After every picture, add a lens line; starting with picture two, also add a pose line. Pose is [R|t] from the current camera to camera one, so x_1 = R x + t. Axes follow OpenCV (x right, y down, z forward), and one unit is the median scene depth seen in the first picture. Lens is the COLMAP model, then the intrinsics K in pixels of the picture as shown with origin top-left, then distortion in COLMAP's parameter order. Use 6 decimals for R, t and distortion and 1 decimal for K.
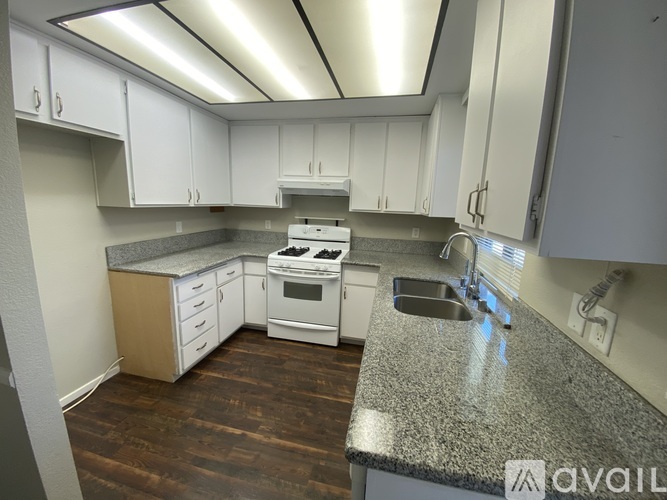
lens RADIAL K [[271.1, 0, 332.7], [0, 271.1, 247.8], [0, 0, 1]] dist [-0.000898, -0.000163]
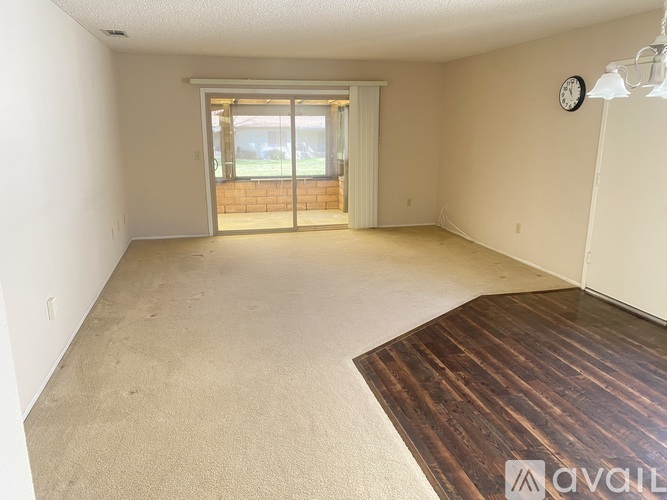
lens RADIAL K [[499.8, 0, 333.8], [0, 499.8, 250.1], [0, 0, 1]] dist [0.013411, 0.000025]
pose [[0.455710, 0.177768, -0.872197, 0.983222], [-0.125143, 0.982918, 0.134950, 0.051071], [0.881288, 0.047651, 0.470172, -0.247198]]
